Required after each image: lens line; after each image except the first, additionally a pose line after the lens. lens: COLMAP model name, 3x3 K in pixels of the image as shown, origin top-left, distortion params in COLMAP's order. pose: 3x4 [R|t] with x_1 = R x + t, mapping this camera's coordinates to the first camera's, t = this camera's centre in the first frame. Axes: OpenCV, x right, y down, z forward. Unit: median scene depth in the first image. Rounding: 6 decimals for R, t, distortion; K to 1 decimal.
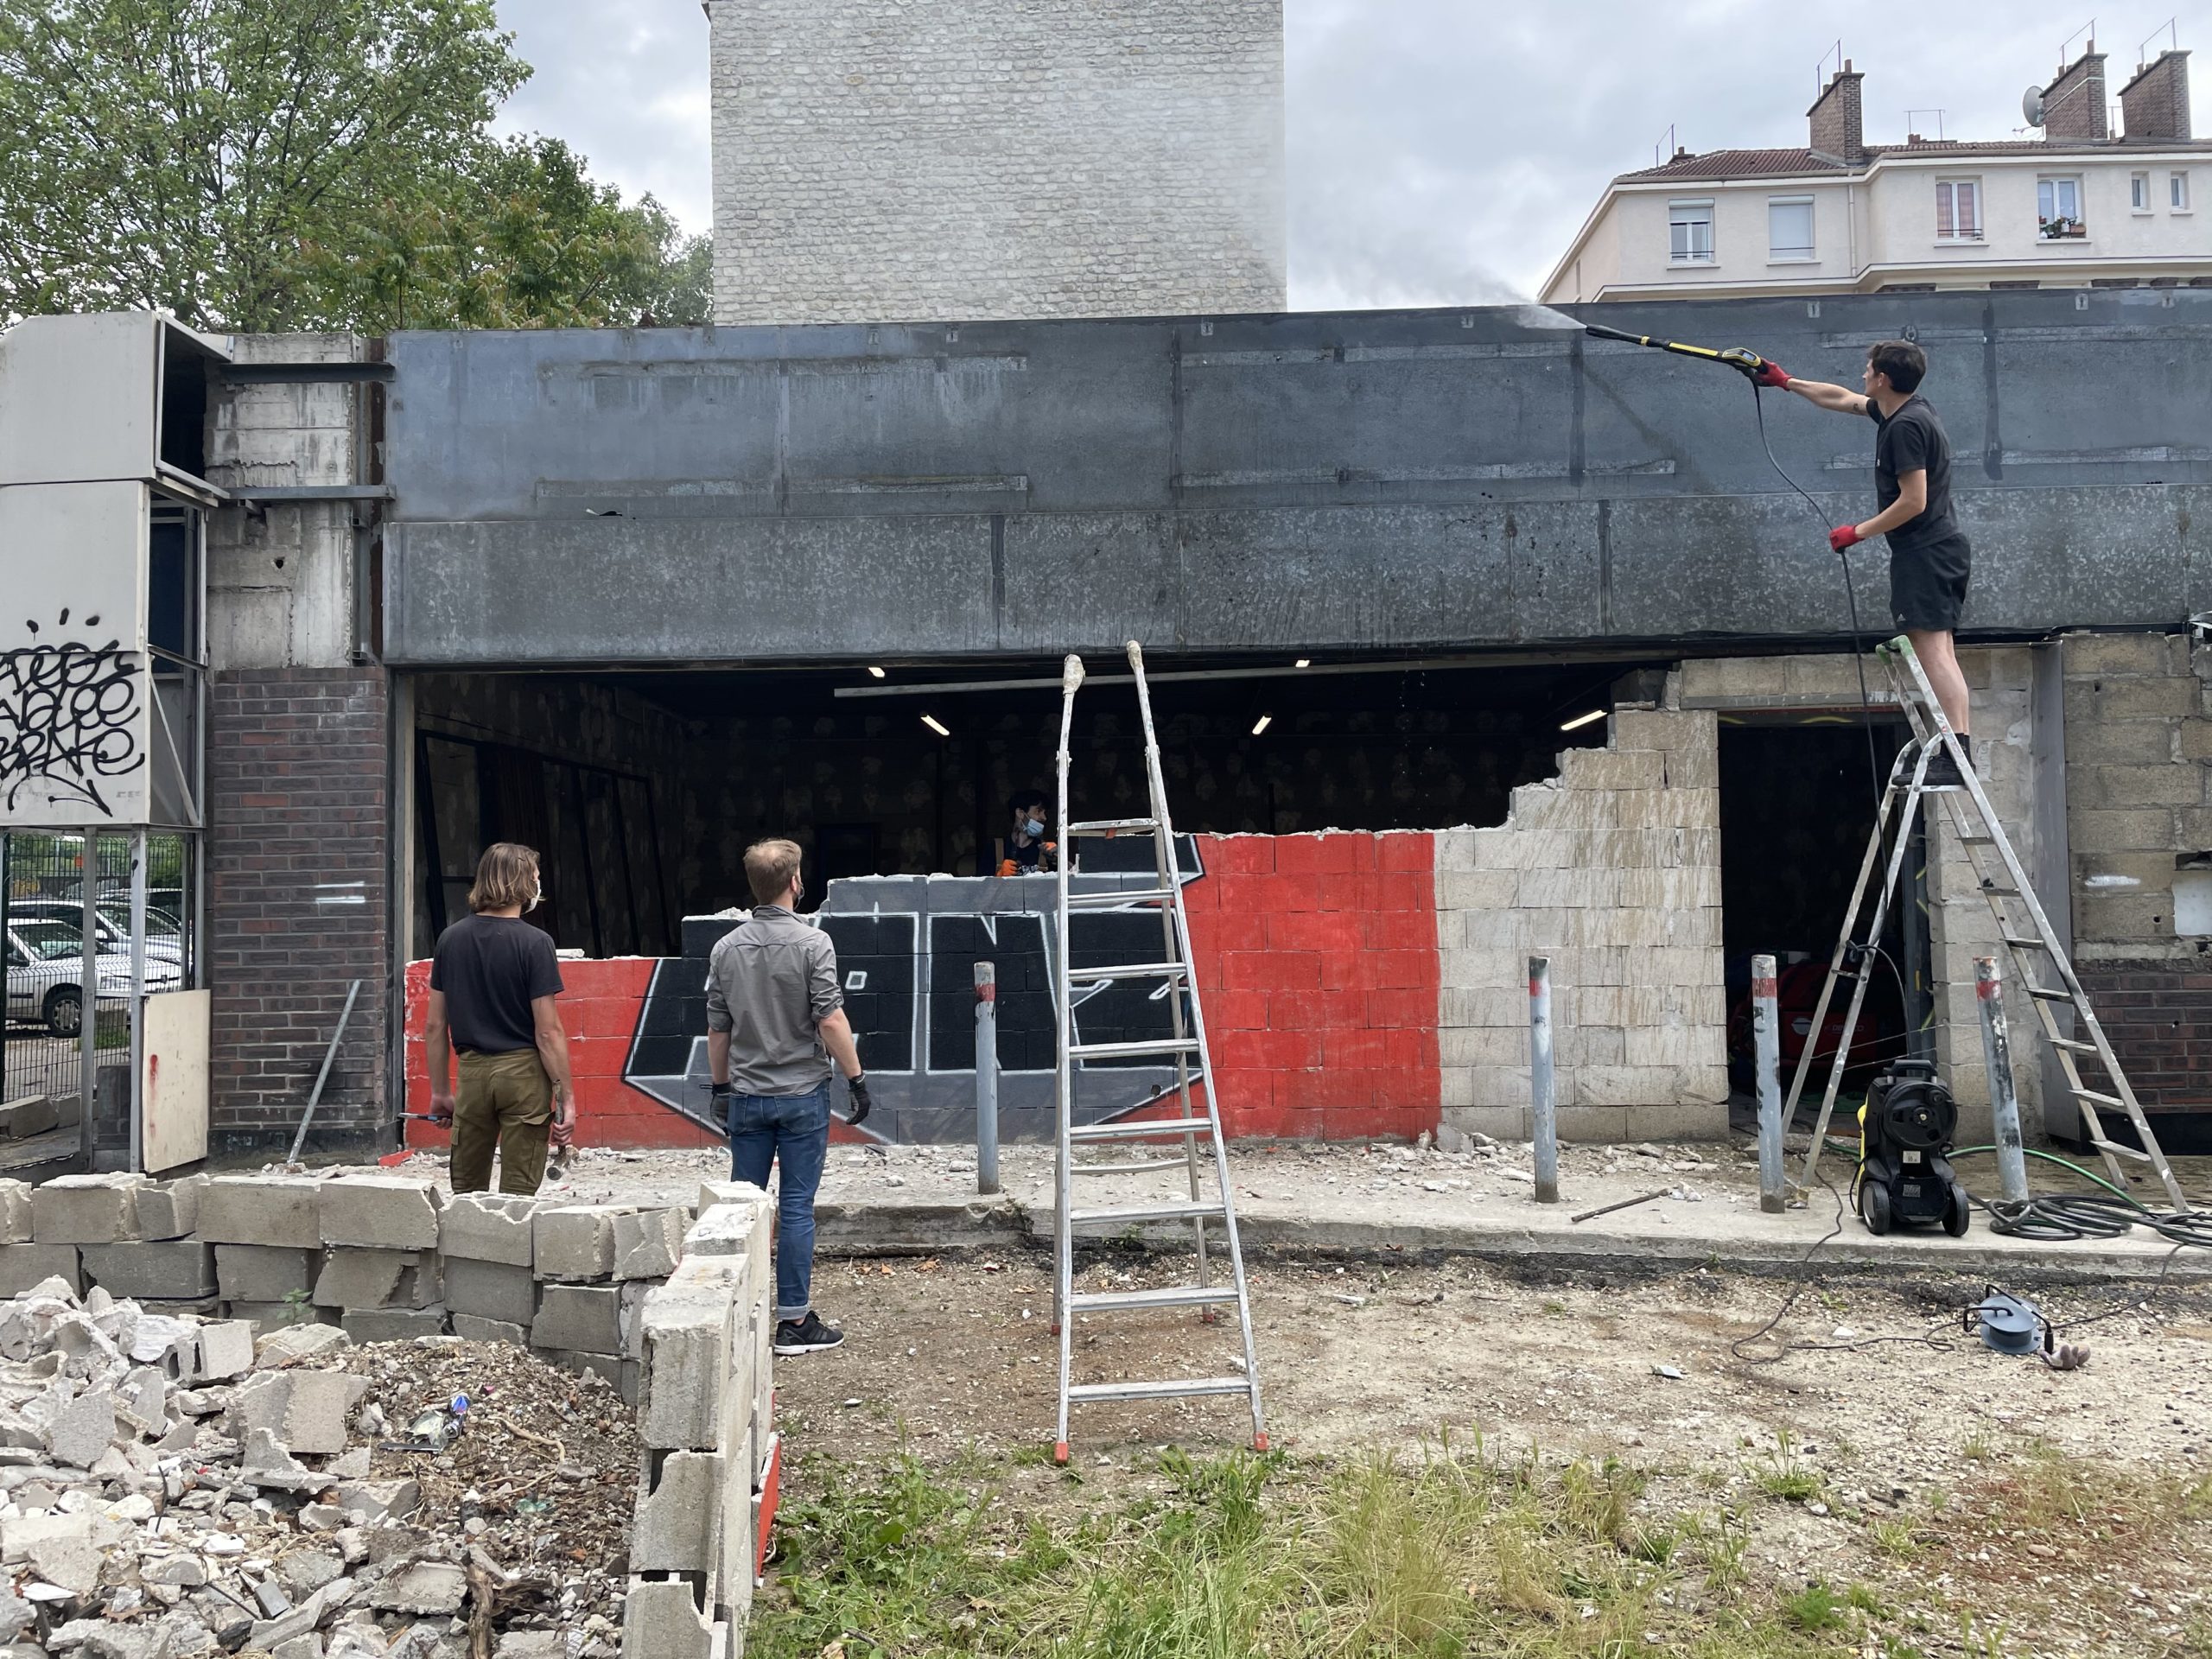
lens RADIAL K [[1671.9, 0, 1071.5], [0, 1671.9, 820.4], [0, 0, 1]] dist [0.073083, -0.086322]
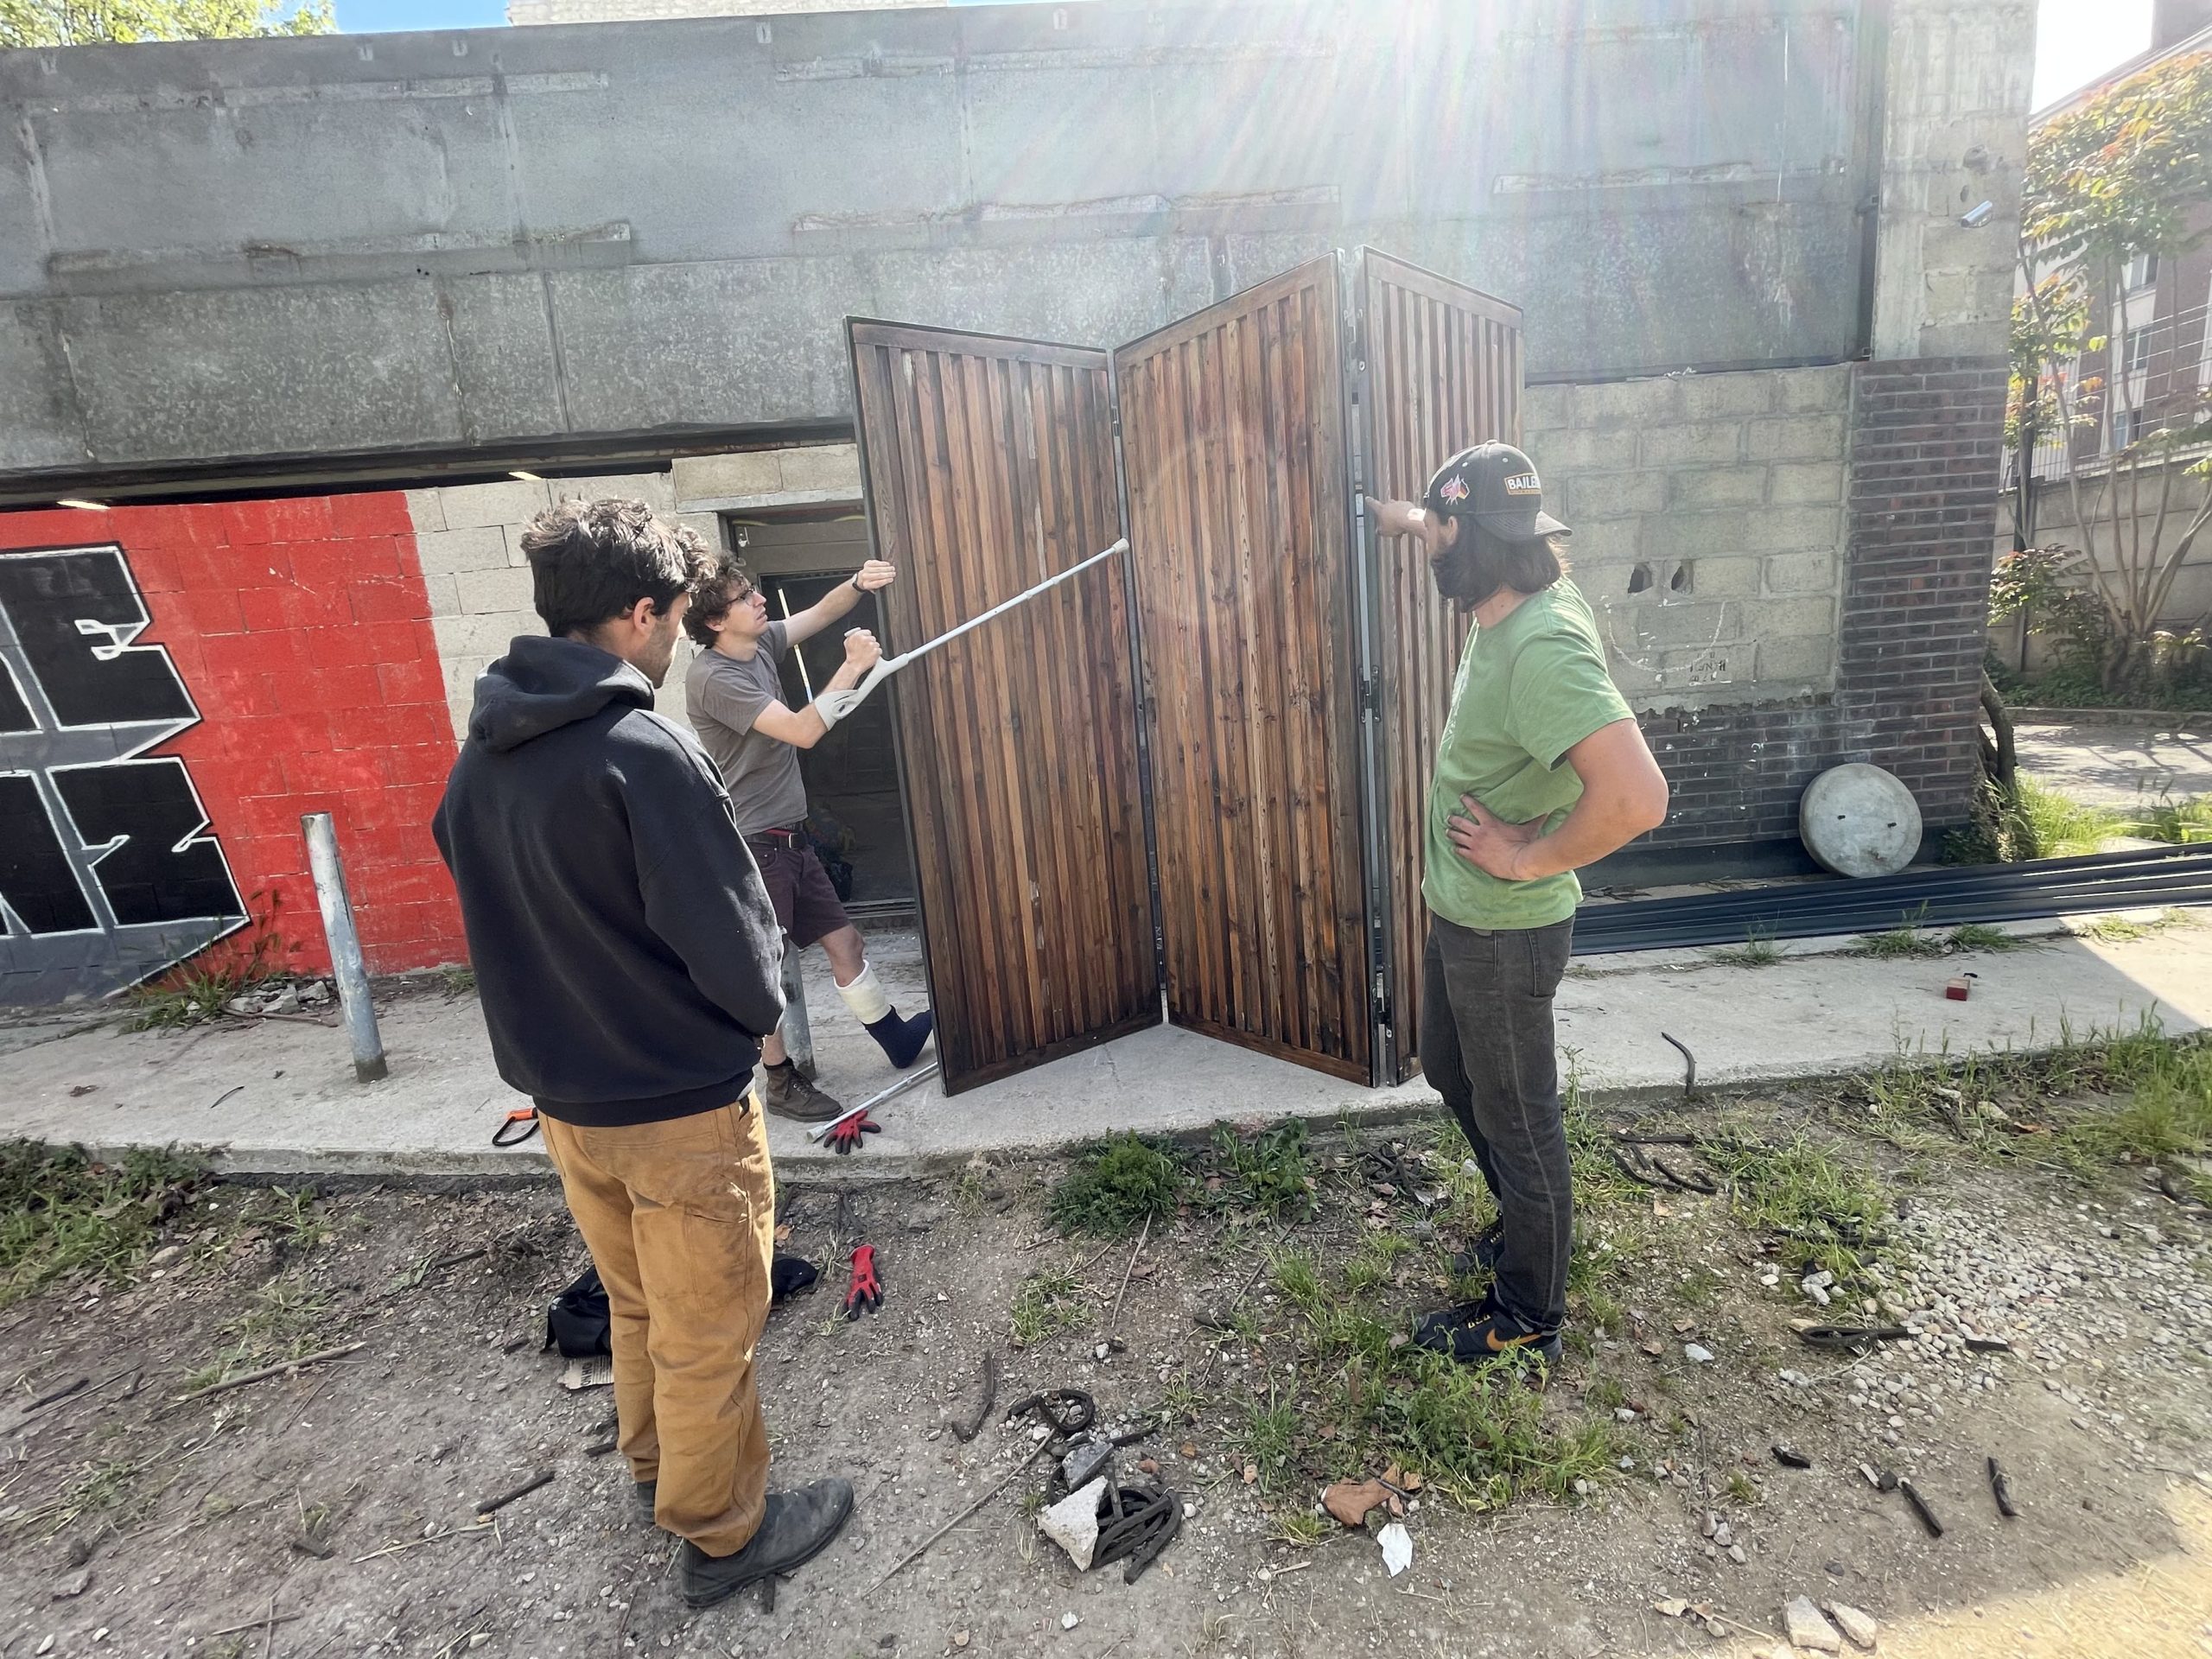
lens RADIAL K [[966.3, 0, 1095.2], [0, 966.3, 833.0], [0, 0, 1]] dist [-0.001060, -0.000403]
pose [[0.993908, -0.074585, 0.081145, 0.535613], [0.056041, 0.975955, 0.210643, 0.008500], [-0.094905, -0.204813, 0.974189, 0.408485]]
